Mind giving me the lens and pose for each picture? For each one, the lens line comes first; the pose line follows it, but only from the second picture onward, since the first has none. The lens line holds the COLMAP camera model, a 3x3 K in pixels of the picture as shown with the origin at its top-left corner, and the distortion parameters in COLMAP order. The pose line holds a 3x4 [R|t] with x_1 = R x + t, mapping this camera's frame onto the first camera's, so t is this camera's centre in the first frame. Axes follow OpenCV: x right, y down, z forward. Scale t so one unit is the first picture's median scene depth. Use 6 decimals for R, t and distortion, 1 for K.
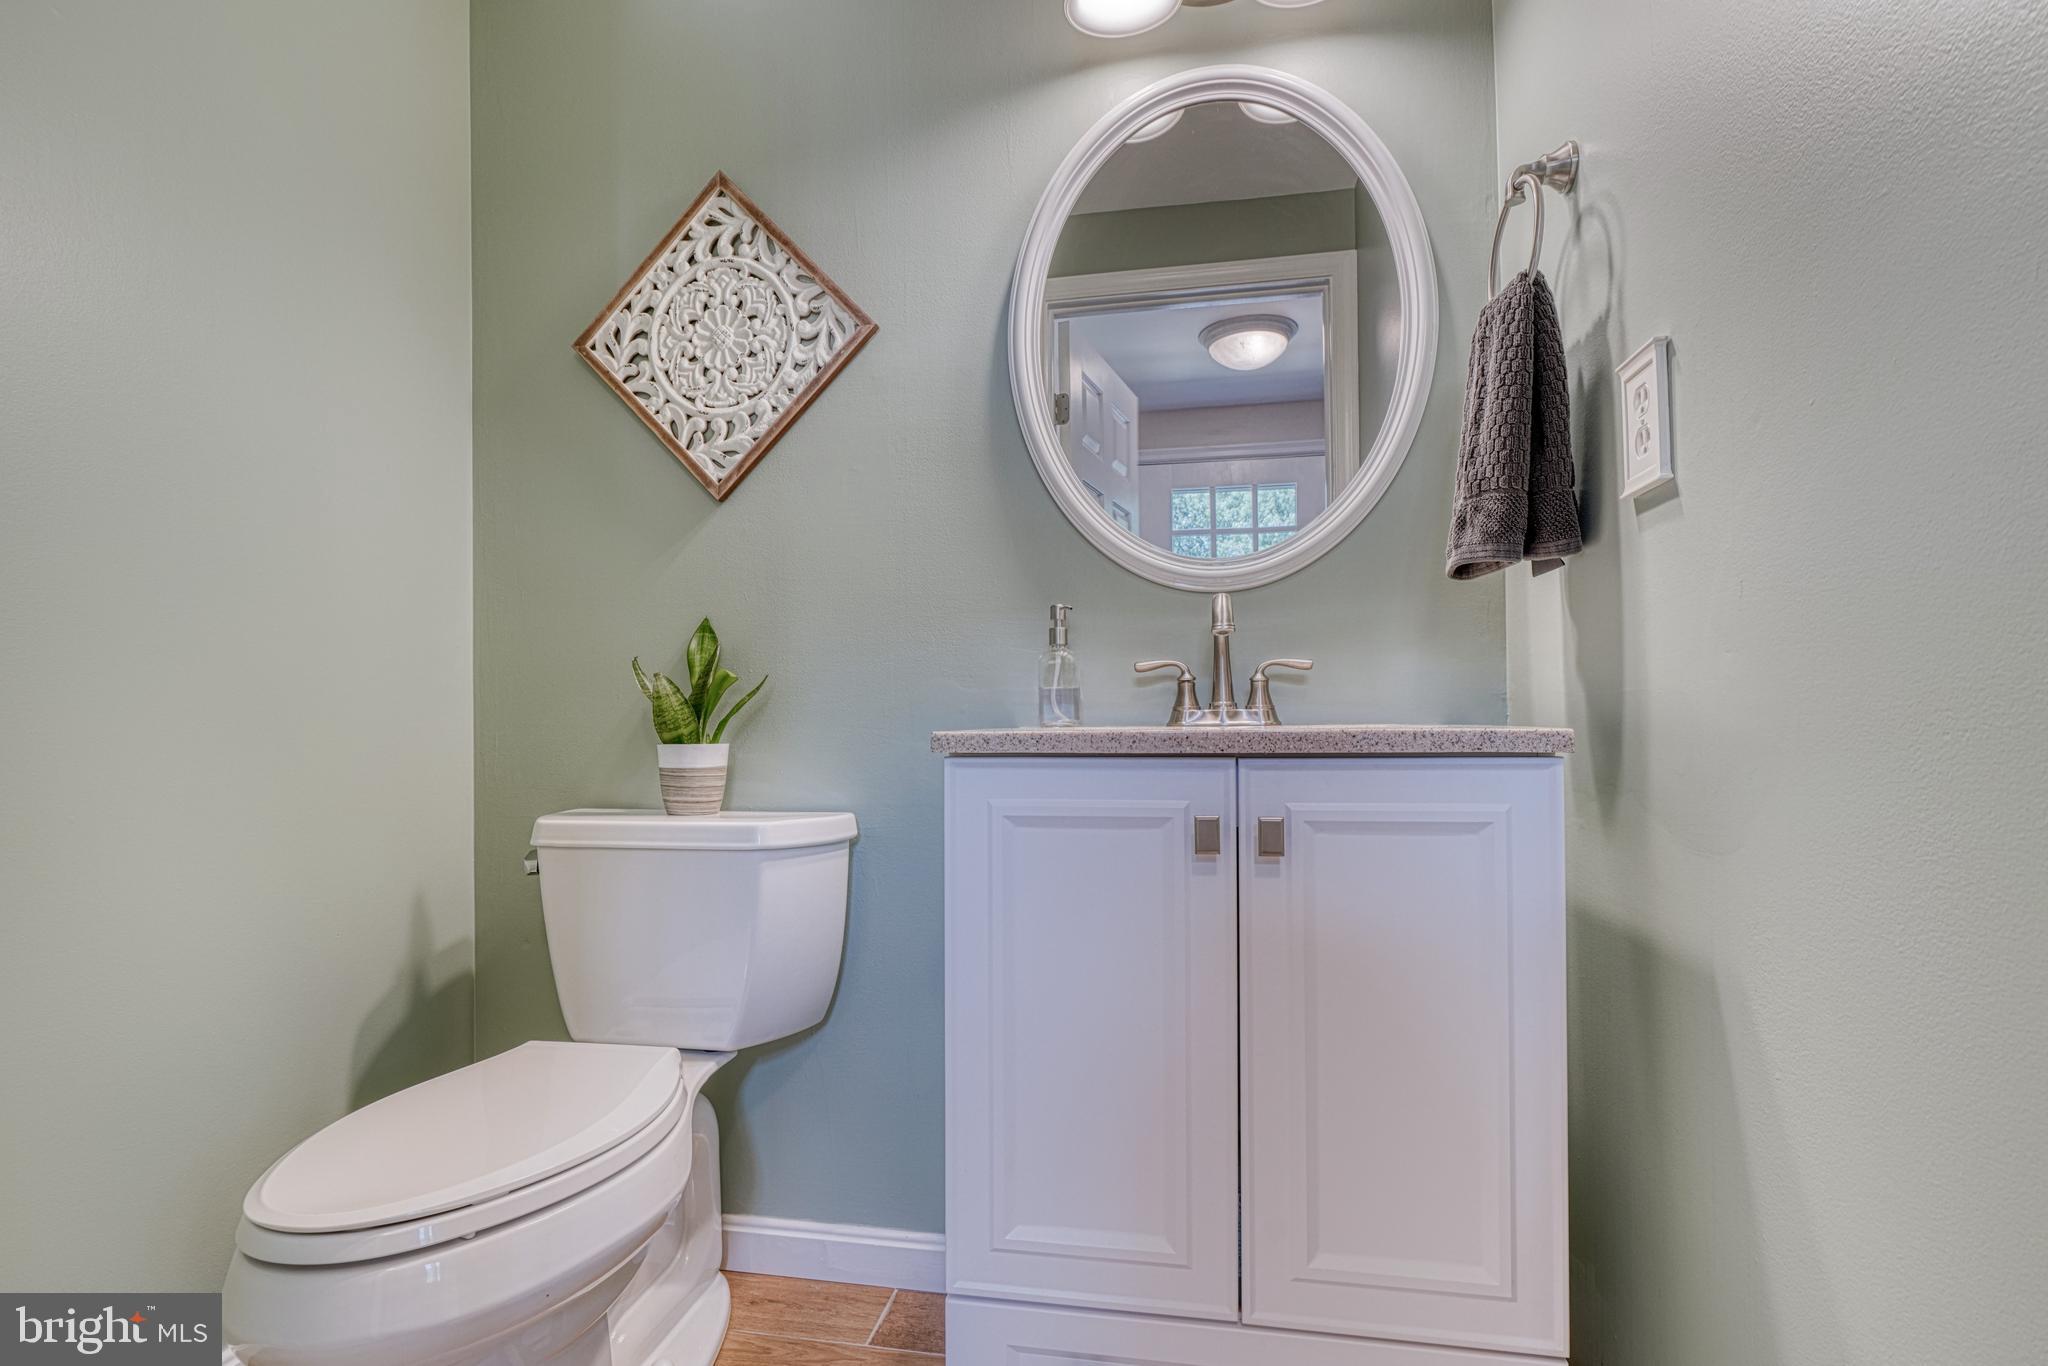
lens RADIAL K [[968.7, 0, 1026.7], [0, 968.7, 722.5], [0, 0, 1]] dist [-0.000361, 0.000240]
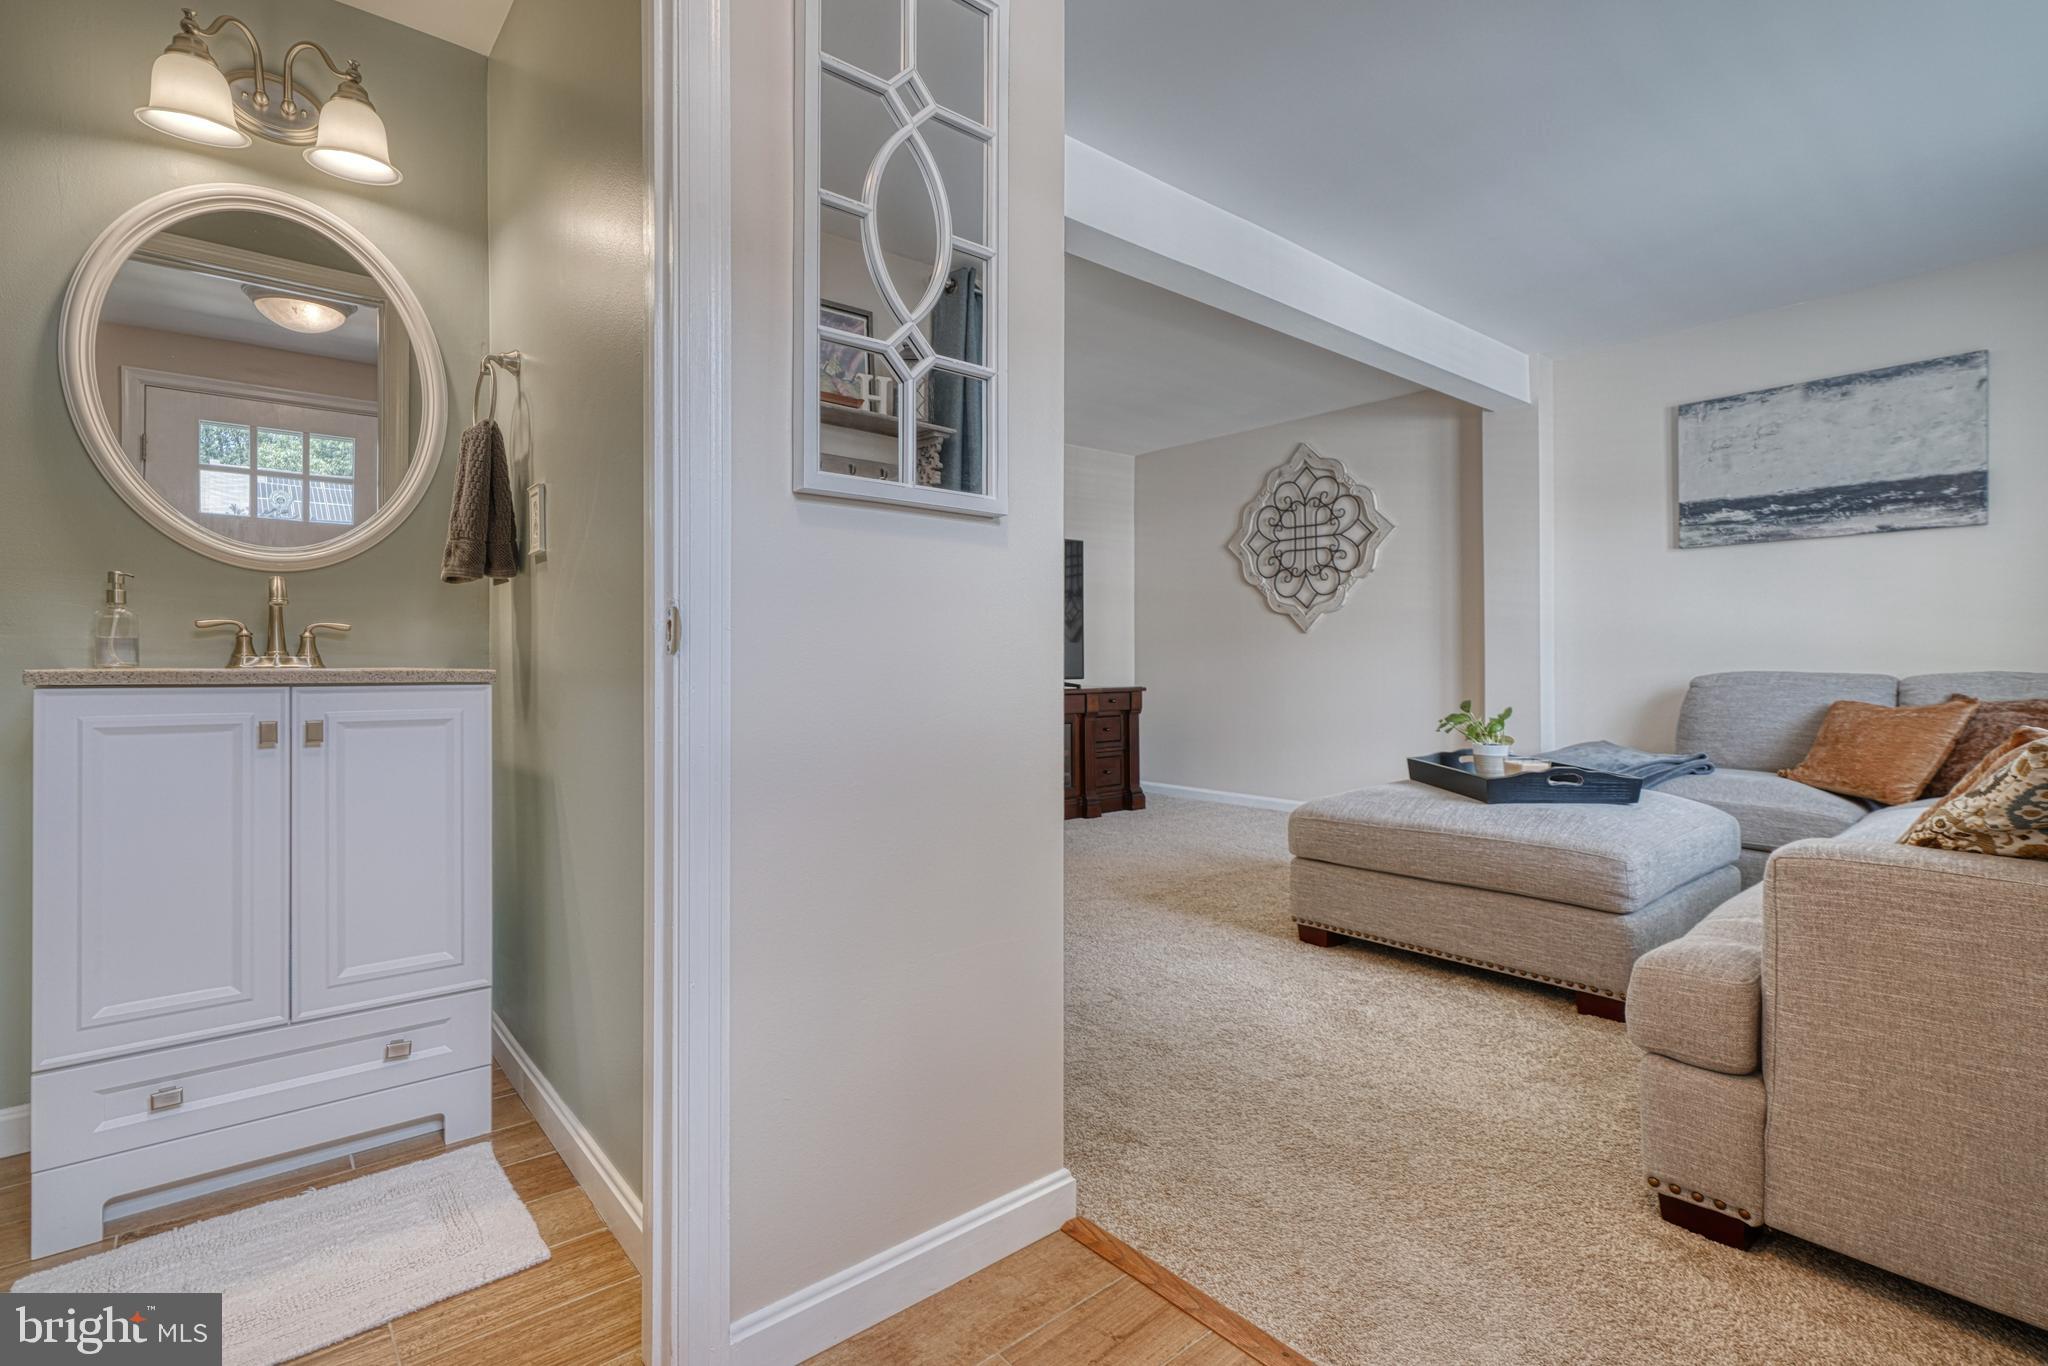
lens RADIAL K [[940.1, 0, 1014.0], [0, 940.1, 670.2], [0, 0, 1]] dist [-0.002809, -0.000237]
pose [[0.638466, 0.006825, 0.769620, -0.200109], [-0.007158, 0.999970, -0.002930, 0.003465], [-0.769617, -0.003638, 0.638496, -0.858311]]
